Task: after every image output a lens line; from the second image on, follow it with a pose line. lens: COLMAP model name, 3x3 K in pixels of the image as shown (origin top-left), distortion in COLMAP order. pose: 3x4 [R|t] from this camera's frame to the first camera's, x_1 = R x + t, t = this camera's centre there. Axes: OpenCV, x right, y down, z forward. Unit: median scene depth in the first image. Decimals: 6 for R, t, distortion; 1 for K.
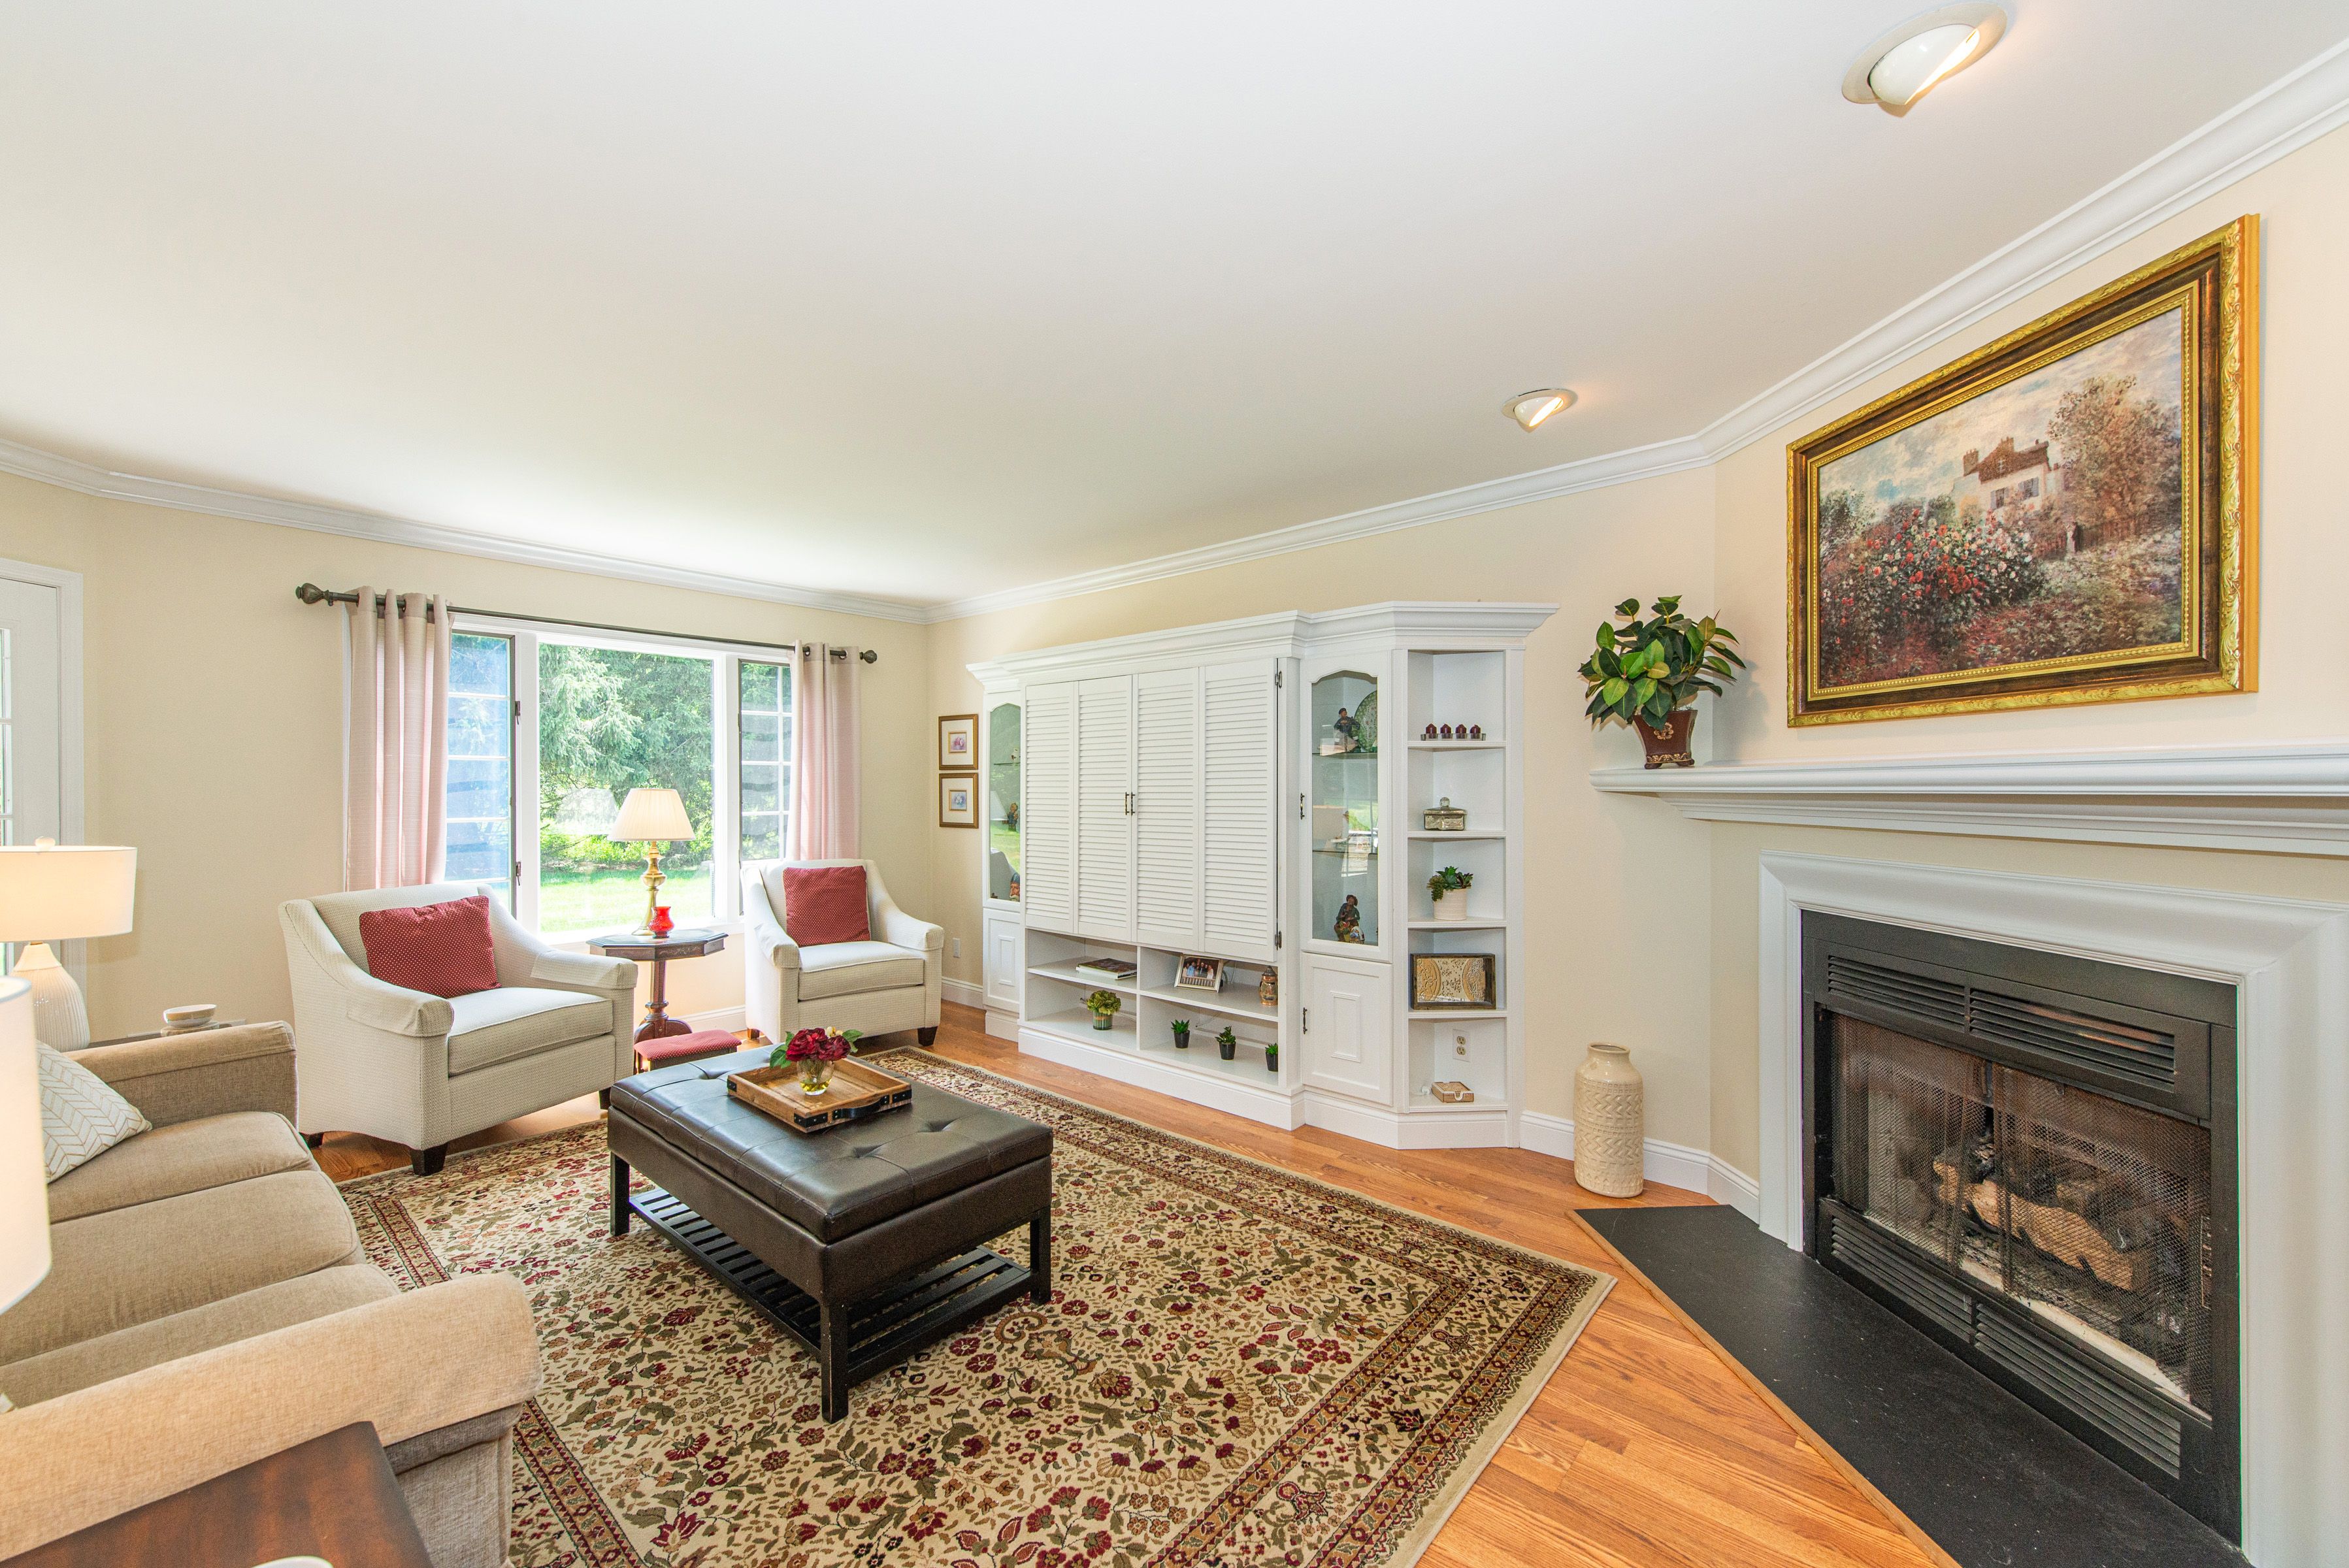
lens RADIAL K [[921.4, 0, 1175.4], [0, 921.4, 789.6], [0, 0, 1]] dist [0.021261, -0.006314]
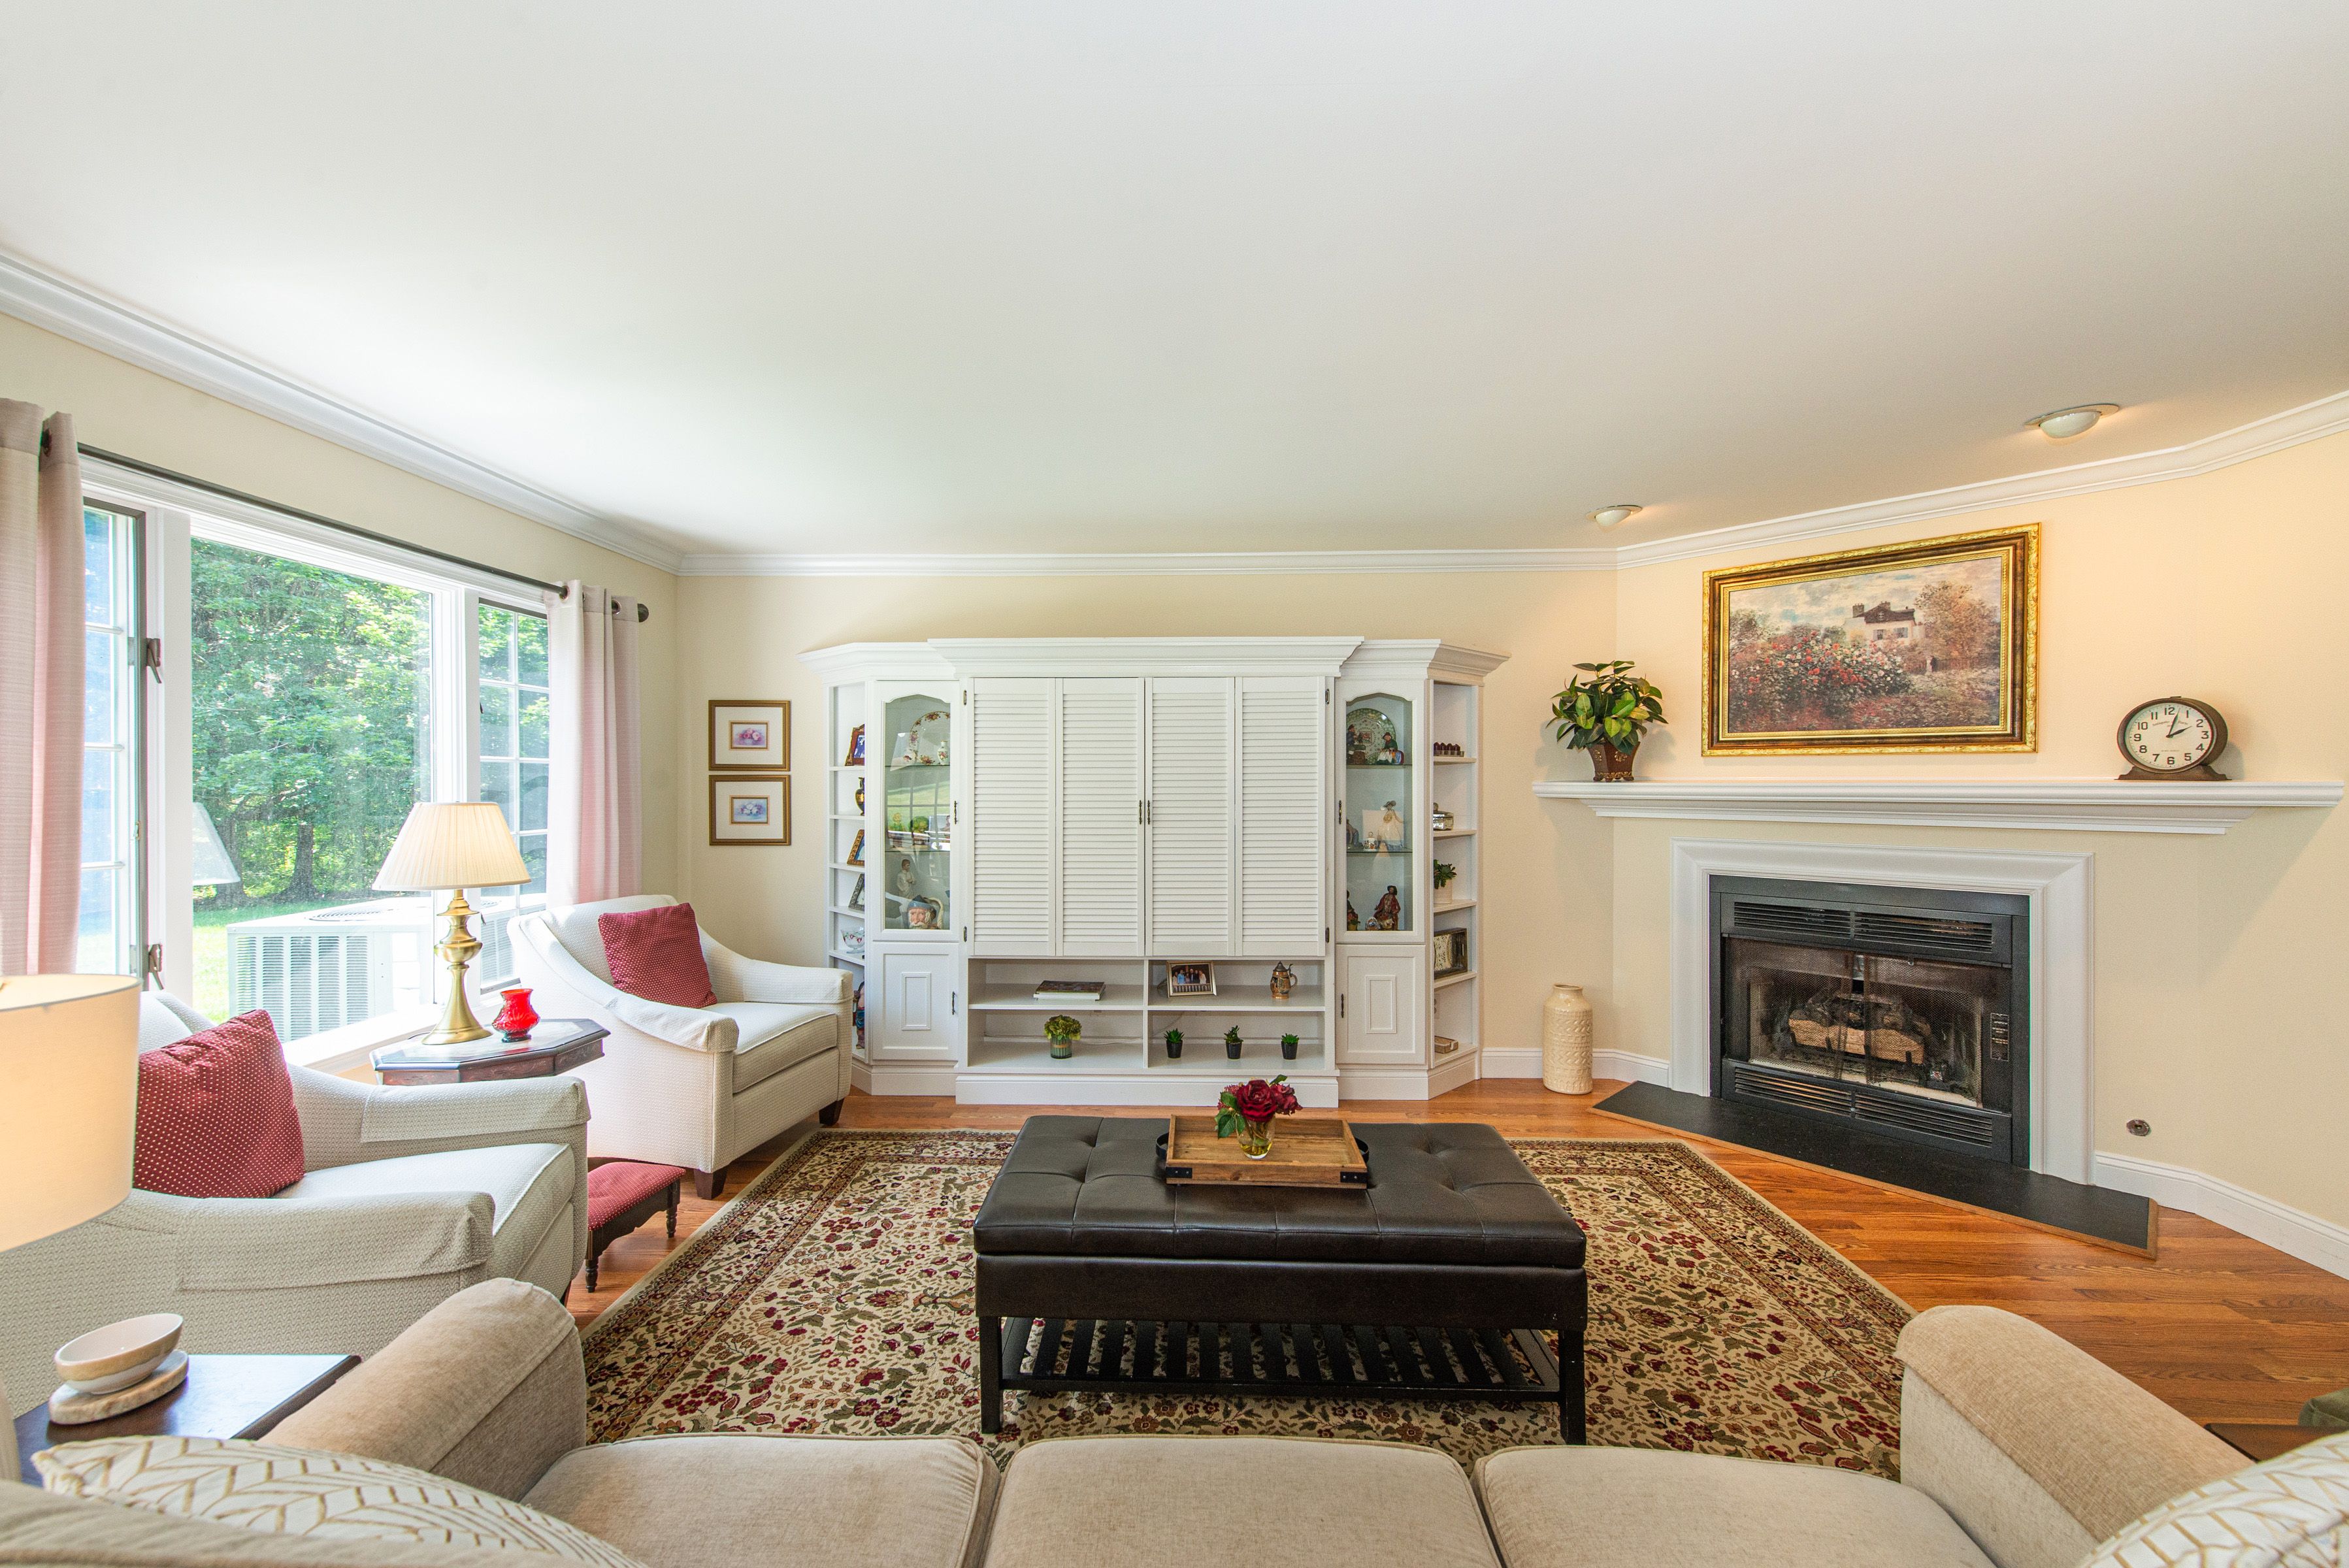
lens RADIAL K [[921.4, 0, 1175.4], [0, 921.4, 789.6], [0, 0, 1]] dist [0.021261, -0.006314]
pose [[0.771666, -0.002689, 0.636023, -1.037703], [0.000184, 0.999992, 0.004004, -0.020133], [-0.636028, -0.002973, 0.771660, 0.395017]]
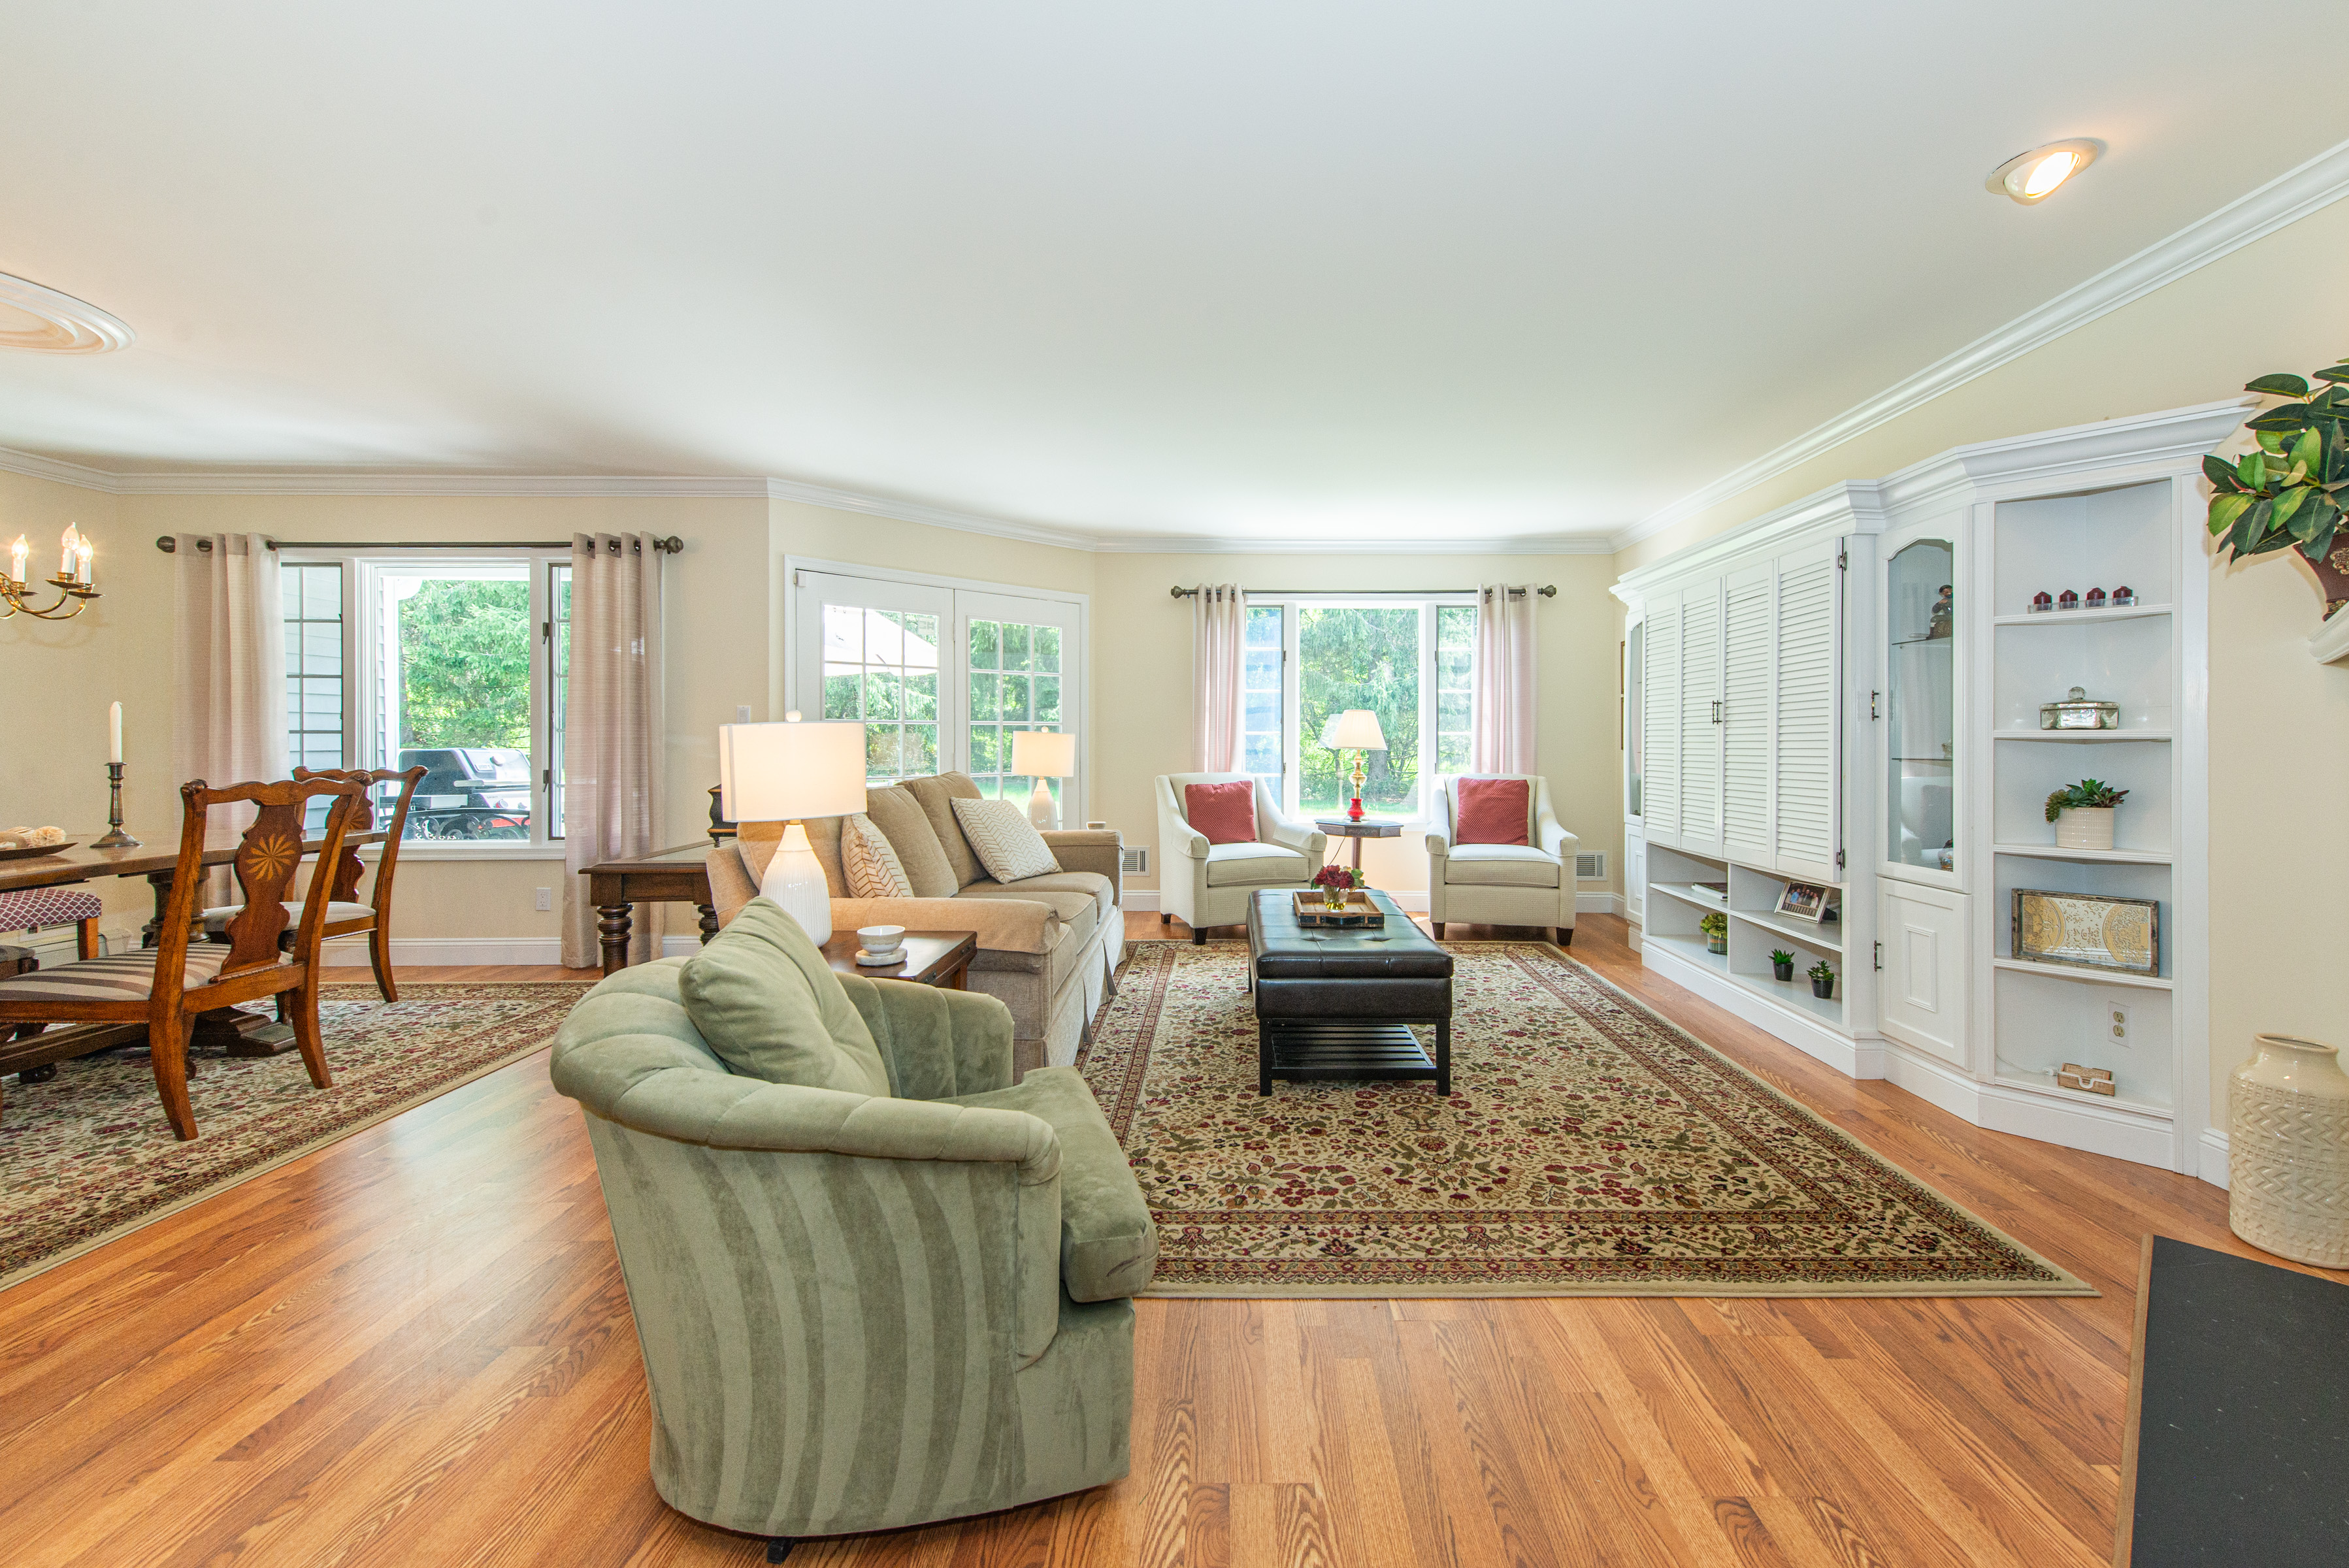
lens RADIAL K [[954.7, 0, 1236.6], [0, 954.7, 740.5], [0, 0, 1]] dist [0.012738, -0.000146]
pose [[0.662269, 0.001901, -0.749263, 0.597570], [-0.005524, 0.999982, -0.002346, 0.081269], [0.749245, 0.005693, 0.662268, -0.050392]]
